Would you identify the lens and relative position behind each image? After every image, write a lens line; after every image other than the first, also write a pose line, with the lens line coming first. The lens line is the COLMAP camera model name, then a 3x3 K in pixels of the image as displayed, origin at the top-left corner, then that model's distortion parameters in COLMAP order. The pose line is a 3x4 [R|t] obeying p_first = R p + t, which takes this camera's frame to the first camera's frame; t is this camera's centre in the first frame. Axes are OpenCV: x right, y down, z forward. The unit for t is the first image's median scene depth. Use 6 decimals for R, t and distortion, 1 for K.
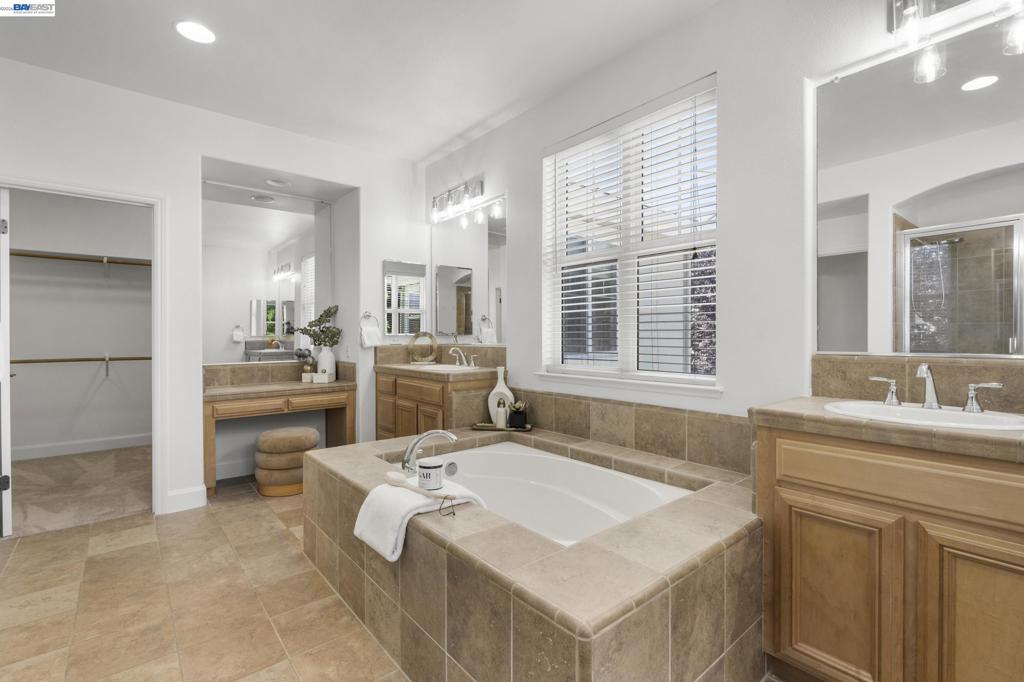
lens RADIAL K [[466.0, 0, 511.0], [0, 466.0, 343.5], [0, 0, 1]] dist [-0.001270, 0.000169]
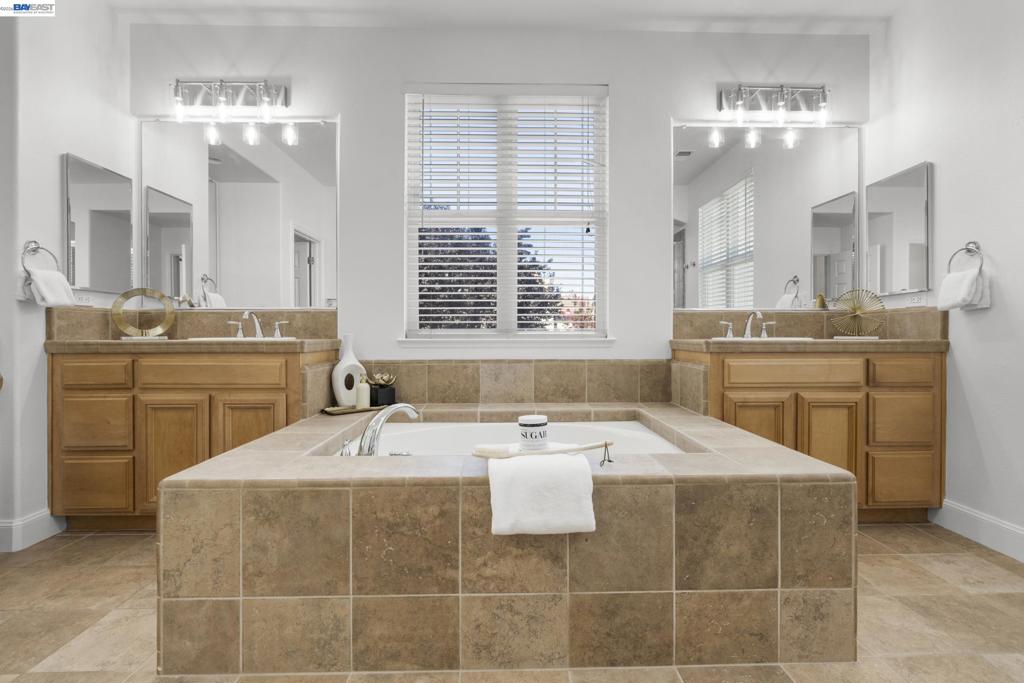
lens RADIAL K [[466.0, 0, 511.0], [0, 466.0, 344.0], [0, 0, 1]] dist [-0.001270, 0.000169]
pose [[0.625711, -0.012791, 0.779950, -0.597210], [0.012583, 0.999901, 0.006304, 0.084017], [-0.779954, 0.005870, 0.625810, 0.367481]]
